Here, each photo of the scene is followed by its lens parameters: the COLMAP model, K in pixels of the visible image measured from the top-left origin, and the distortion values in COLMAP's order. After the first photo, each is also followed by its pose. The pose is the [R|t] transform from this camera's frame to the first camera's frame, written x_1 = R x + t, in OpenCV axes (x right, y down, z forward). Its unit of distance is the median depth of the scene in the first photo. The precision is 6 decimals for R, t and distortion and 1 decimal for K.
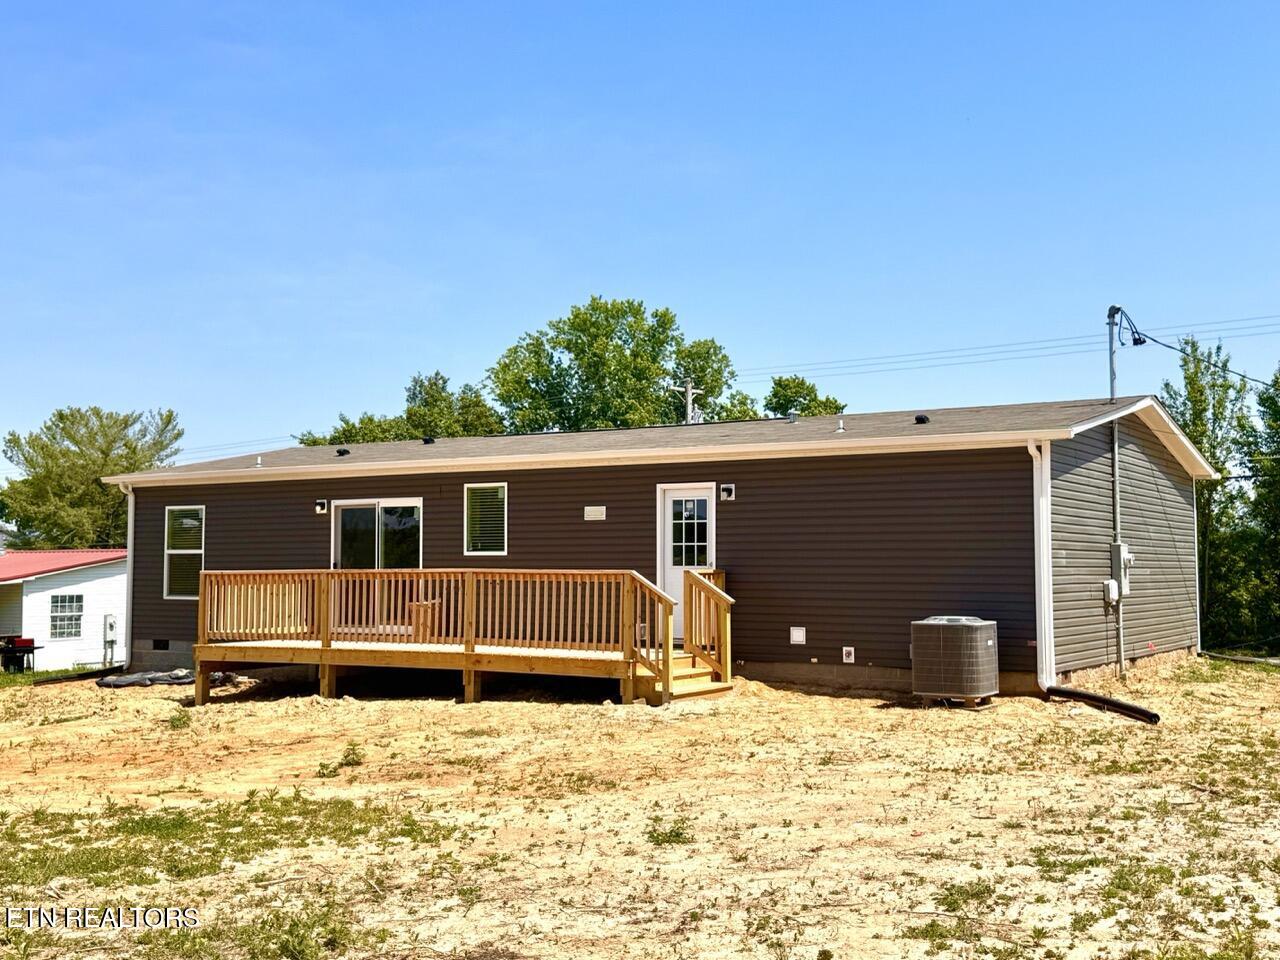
lens RADIAL K [[1431.0, 0, 634.5], [0, 1431.0, 470.9], [0, 0, 1]] dist [0.126537, 0.000000]
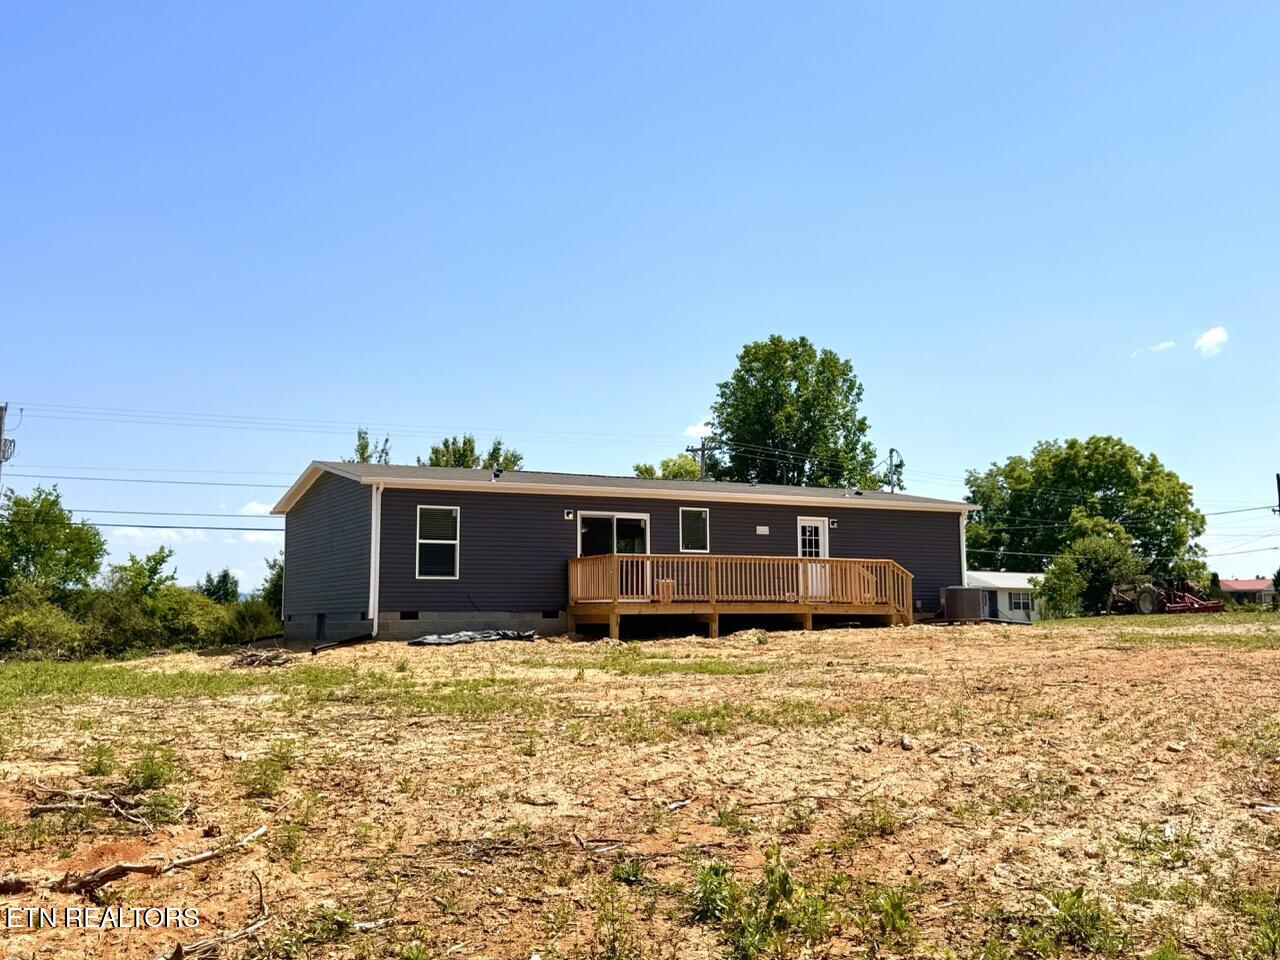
lens RADIAL K [[1354.7, 0, 631.4], [0, 1354.7, 481.9], [0, 0, 1]] dist [0.121892, 0.000000]
pose [[0.506149, 0.088266, 0.857917, -1.464845], [-0.052214, 0.996061, -0.071674, 0.093387], [-0.860864, -0.008517, 0.508764, 0.283939]]
